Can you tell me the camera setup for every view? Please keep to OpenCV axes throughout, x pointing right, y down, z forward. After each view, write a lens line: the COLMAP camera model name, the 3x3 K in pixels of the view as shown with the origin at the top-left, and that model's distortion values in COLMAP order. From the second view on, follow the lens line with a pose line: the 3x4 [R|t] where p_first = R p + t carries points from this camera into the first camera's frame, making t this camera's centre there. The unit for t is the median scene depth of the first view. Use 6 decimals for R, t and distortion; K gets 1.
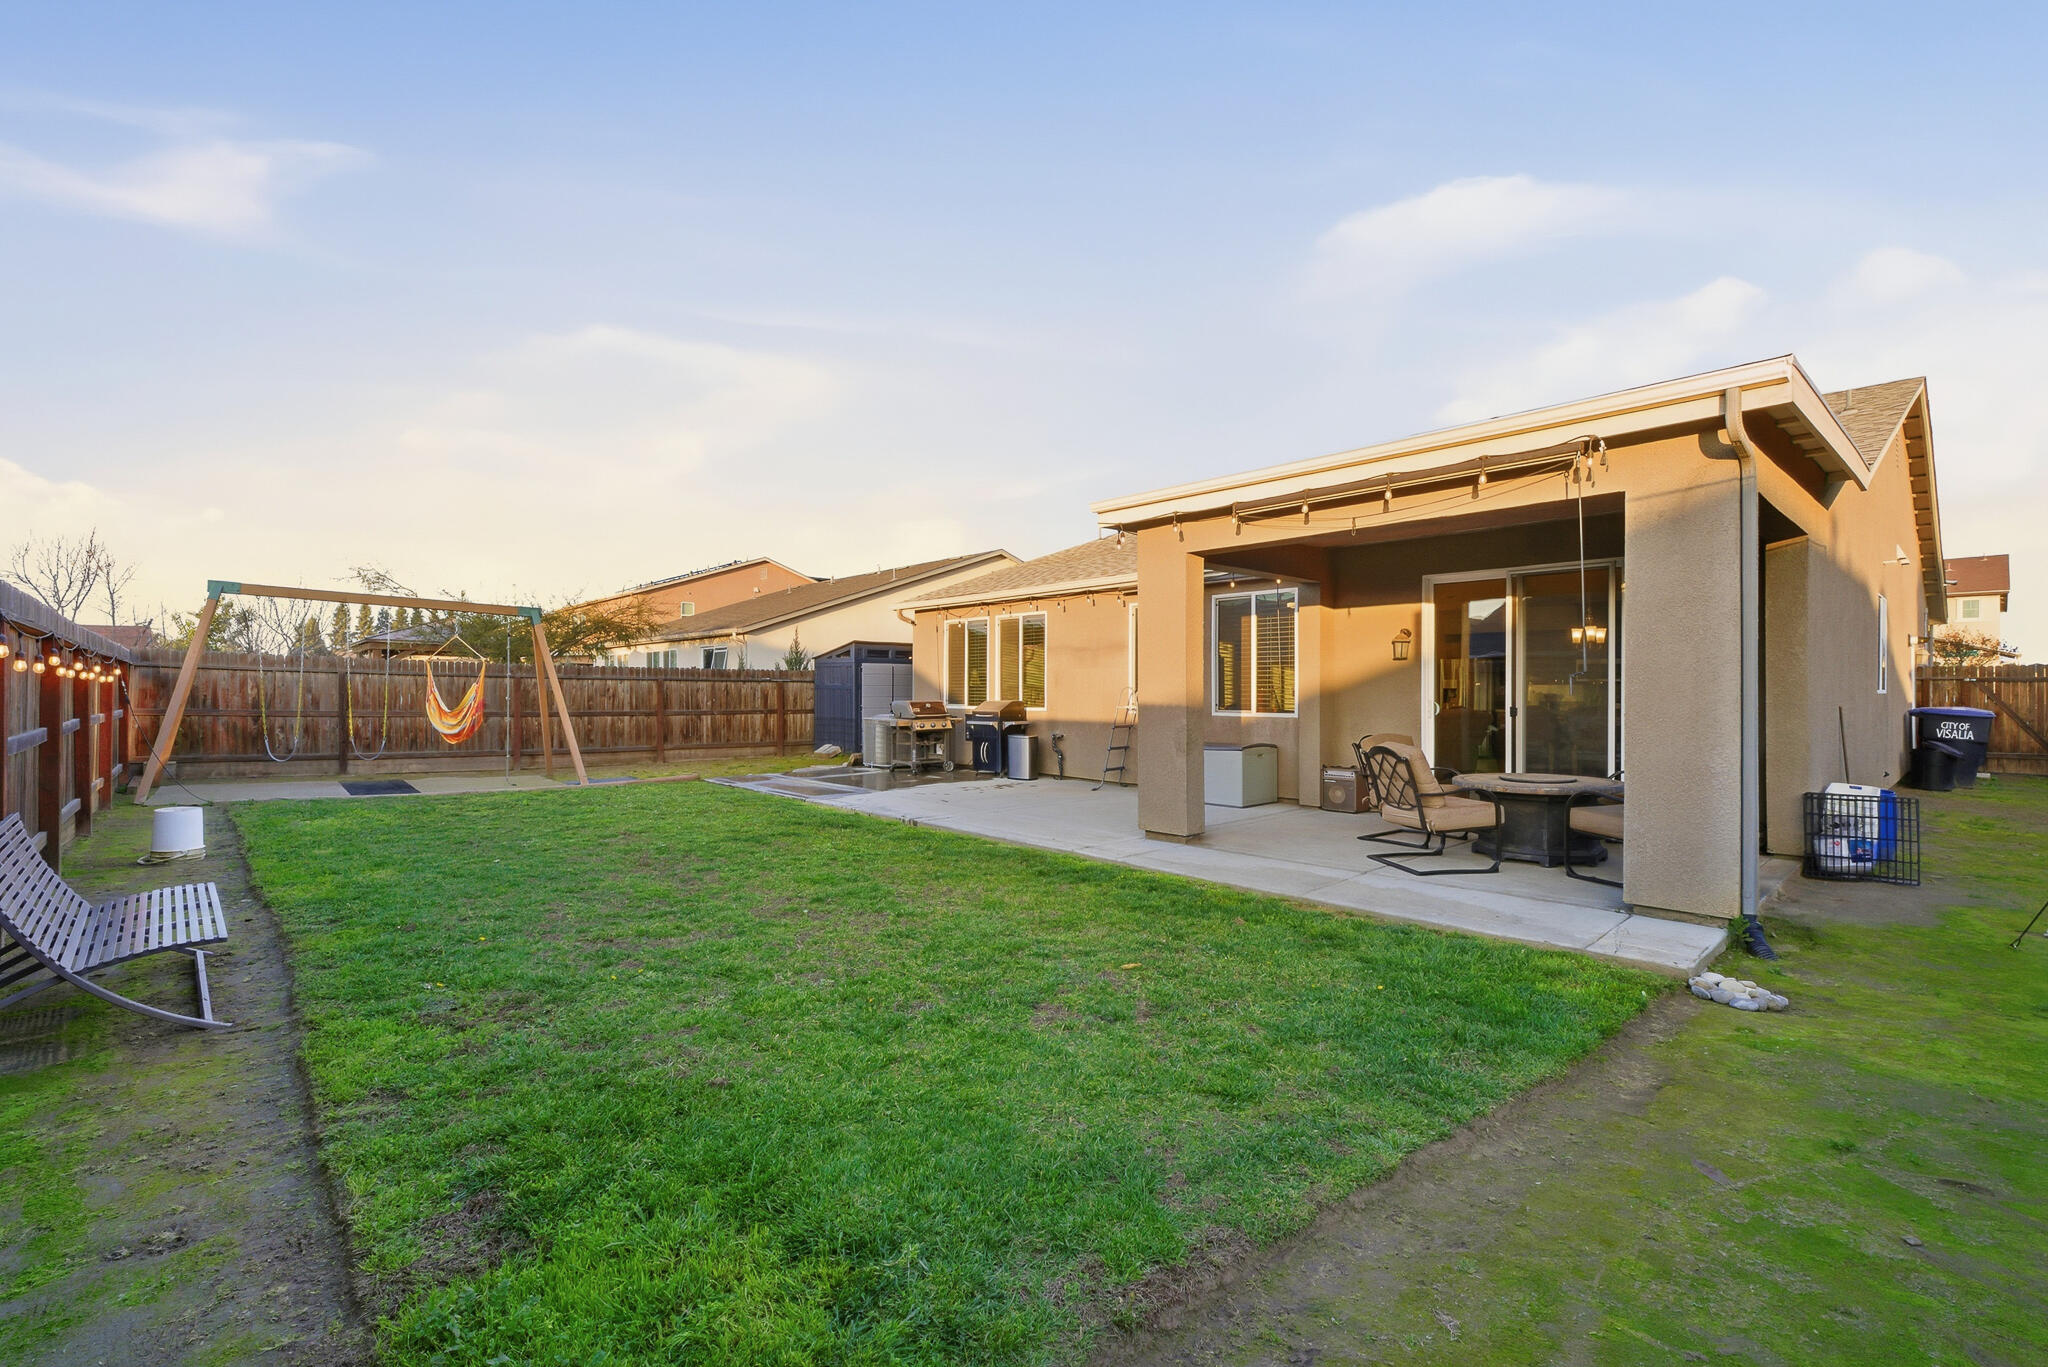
lens RADIAL K [[889.5, 0, 1040.8], [0, 889.5, 699.9], [0, 0, 1]] dist [-0.013348, 0.005219]
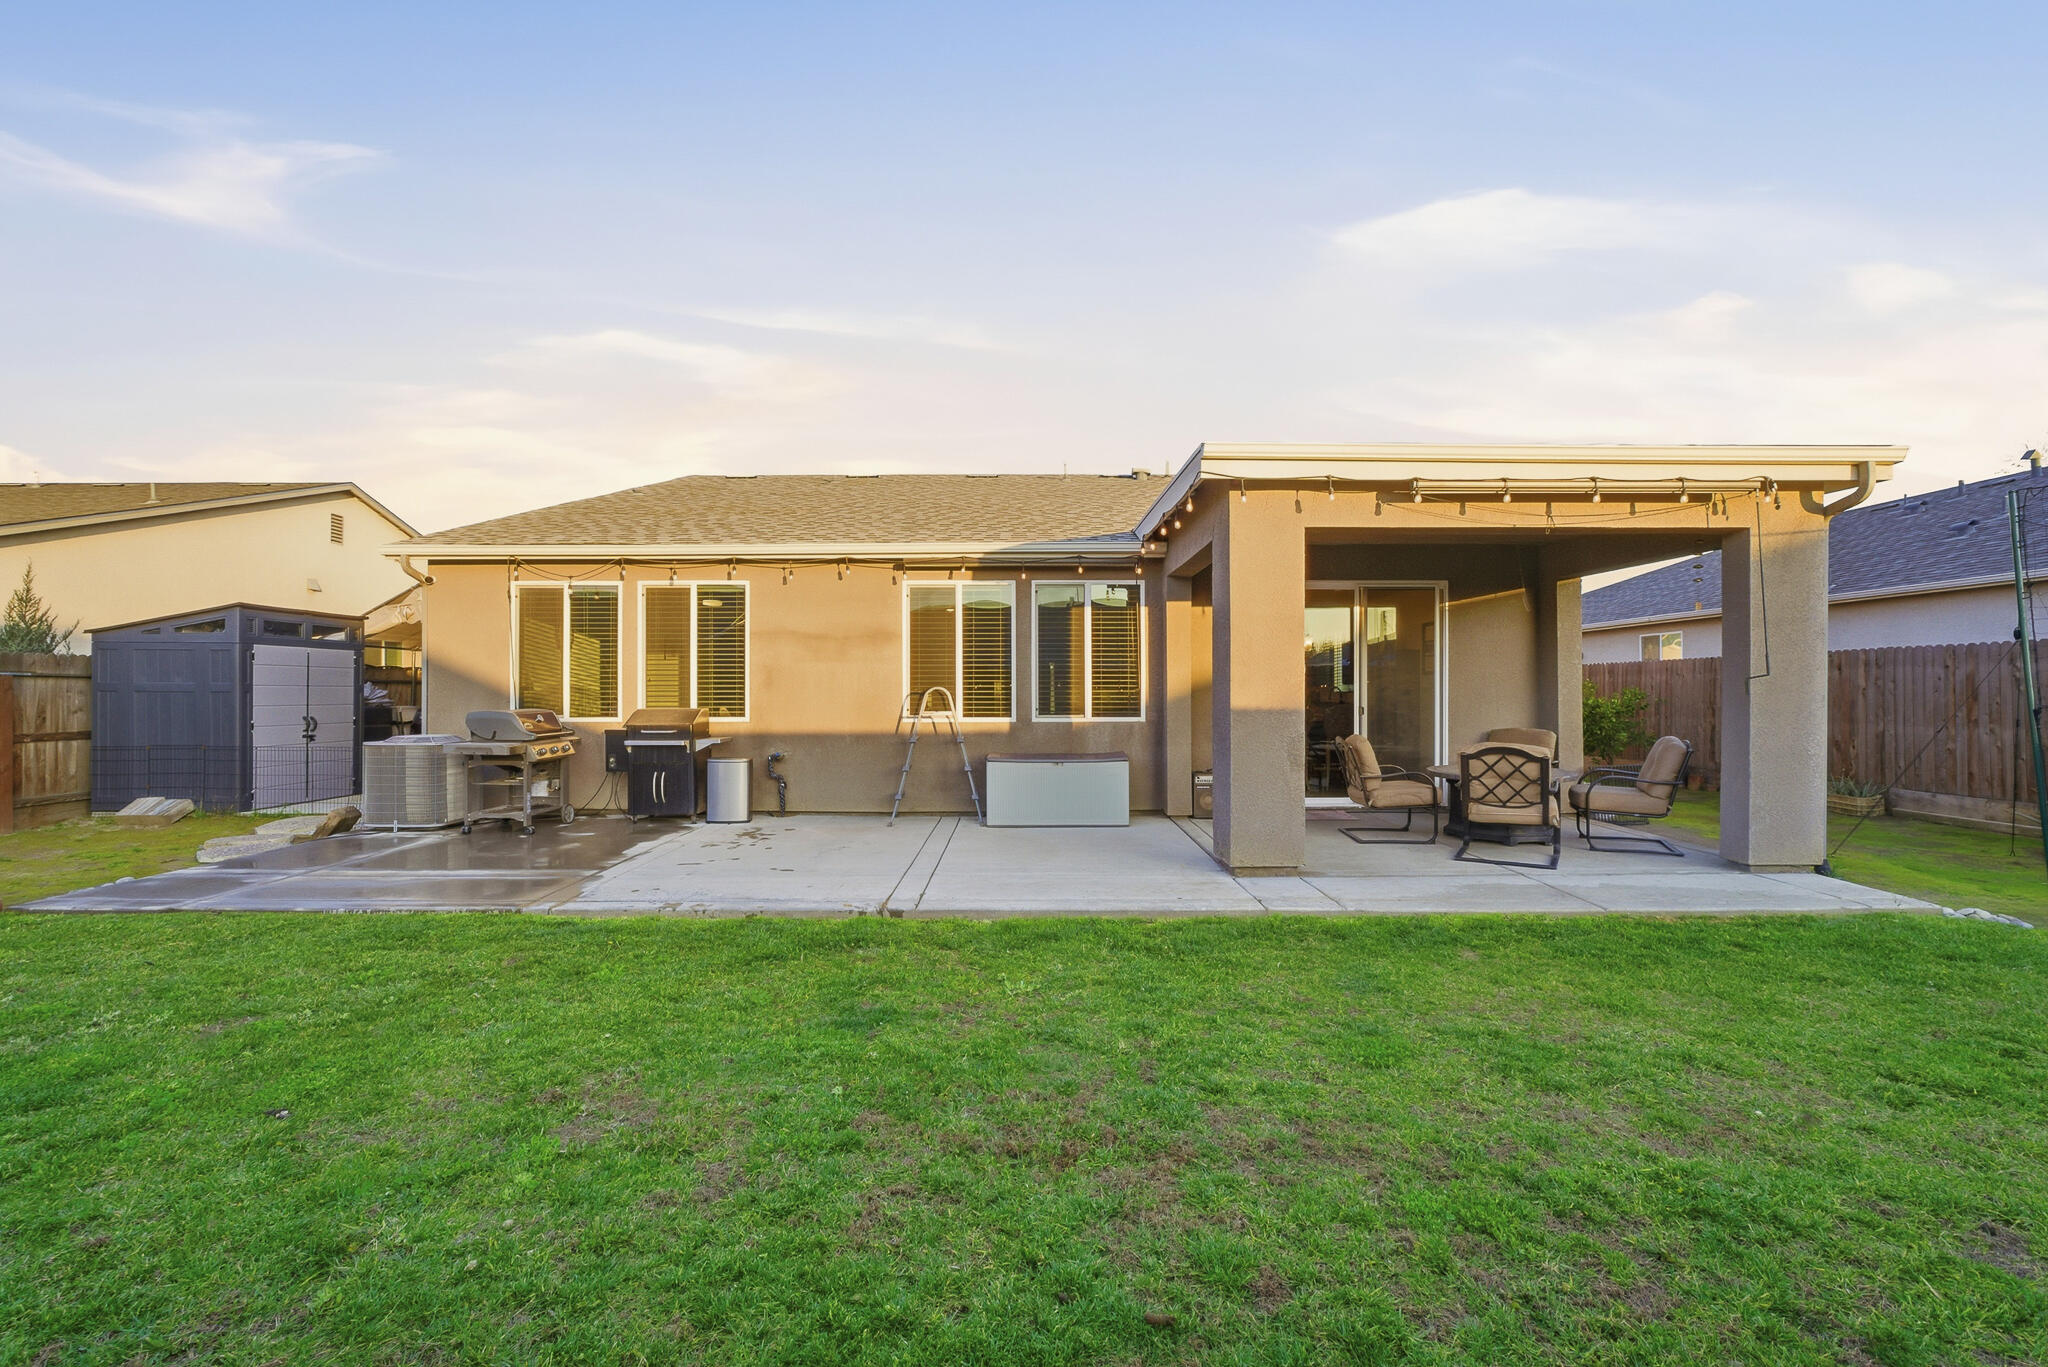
lens RADIAL K [[889.5, 0, 1031.0], [0, 889.5, 687.9], [0, 0, 1]] dist [-0.013348, 0.005219]
pose [[0.676621, 0.004063, 0.736320, -0.361471], [0.010365, 0.999833, -0.015041, -0.001619], [-0.736258, 0.017810, 0.676466, 0.357130]]
